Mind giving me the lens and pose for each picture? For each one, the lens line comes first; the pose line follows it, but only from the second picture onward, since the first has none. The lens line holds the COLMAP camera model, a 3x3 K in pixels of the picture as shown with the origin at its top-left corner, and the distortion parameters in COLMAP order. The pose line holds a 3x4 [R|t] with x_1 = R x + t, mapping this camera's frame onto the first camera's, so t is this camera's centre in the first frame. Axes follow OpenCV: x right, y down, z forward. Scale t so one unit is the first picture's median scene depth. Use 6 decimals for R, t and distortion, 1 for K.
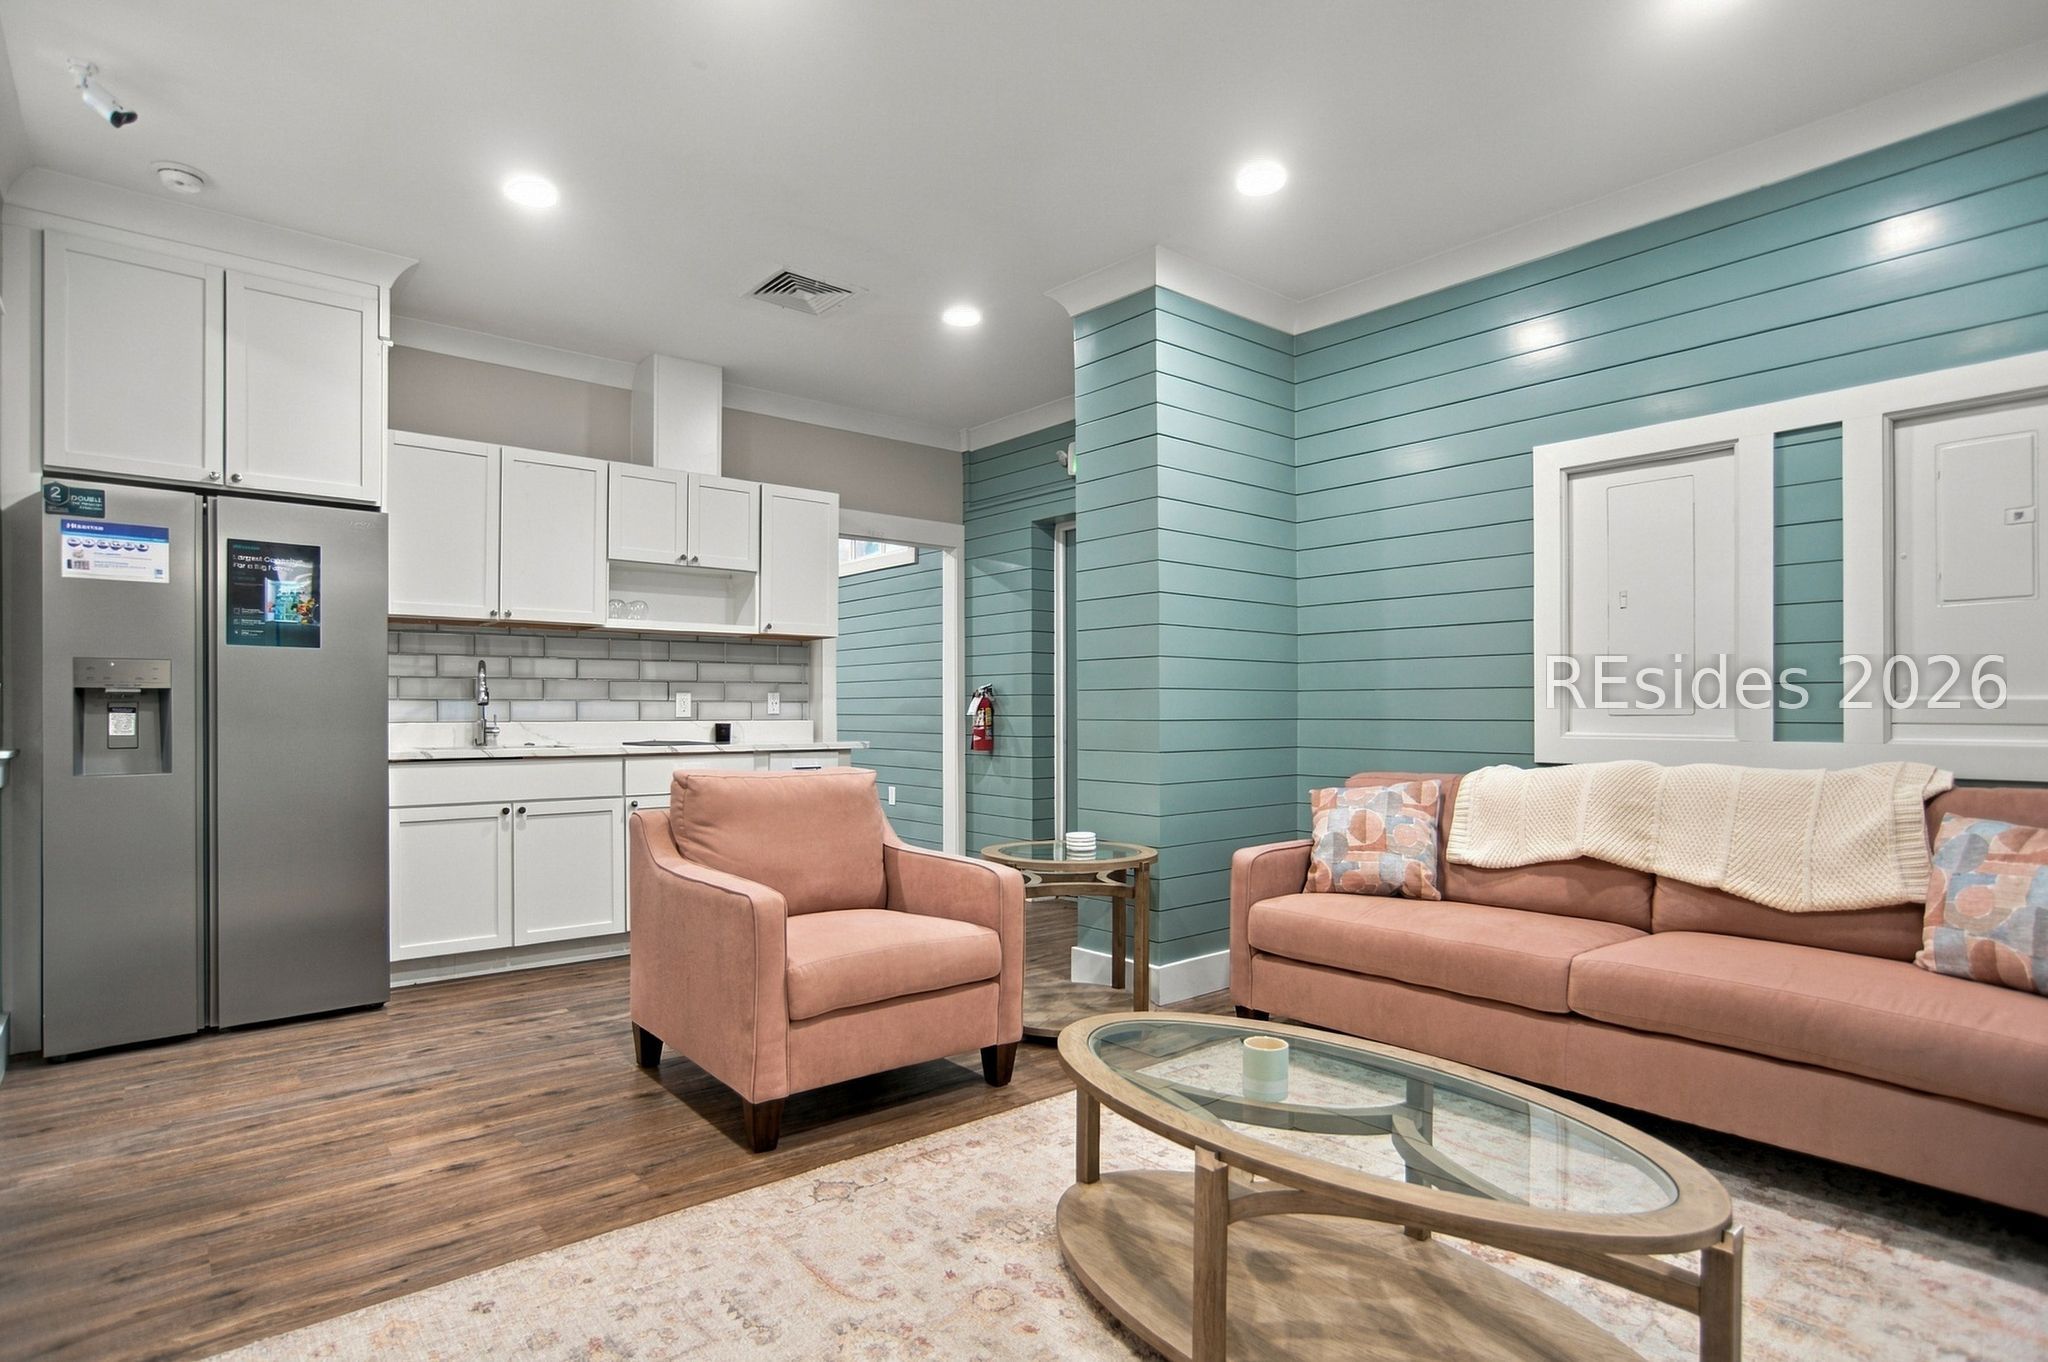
lens RADIAL K [[1045.5, 0, 1031.3], [0, 1045.5, 698.8], [0, 0, 1]] dist [-0.005922, 0.005639]
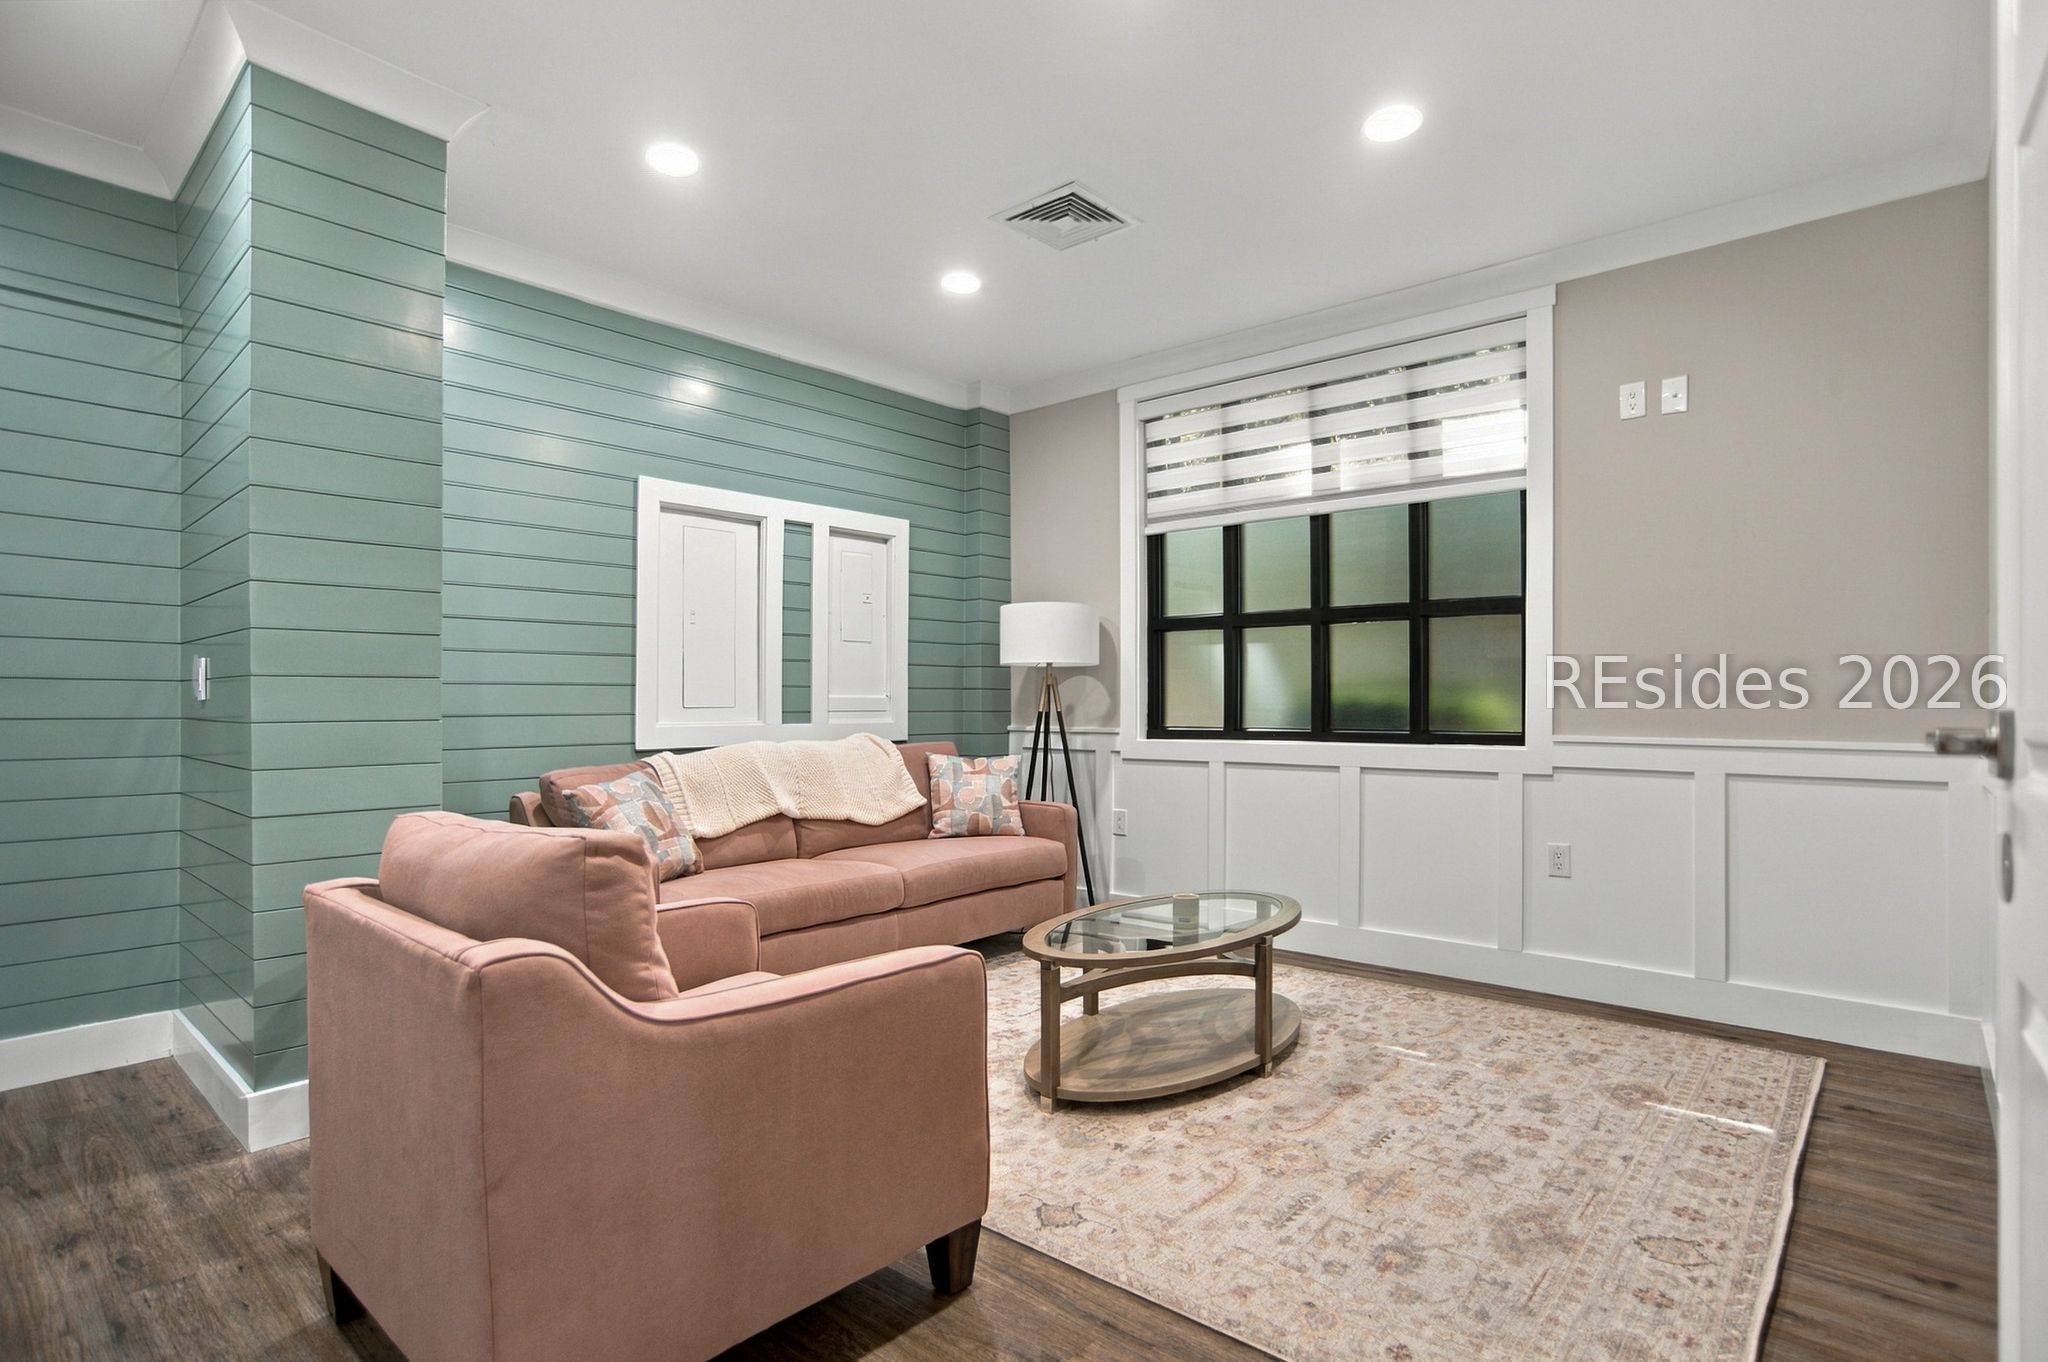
lens RADIAL K [[1045.5, 0, 1021.3], [0, 1045.5, 685.0], [0, 0, 1]] dist [-0.005922, 0.005639]
pose [[-0.131133, 0.019356, 0.991176, -0.888130], [0.000942, 0.999811, -0.019400, 0.014417], [-0.991364, -0.001611, -0.131127, 0.921197]]
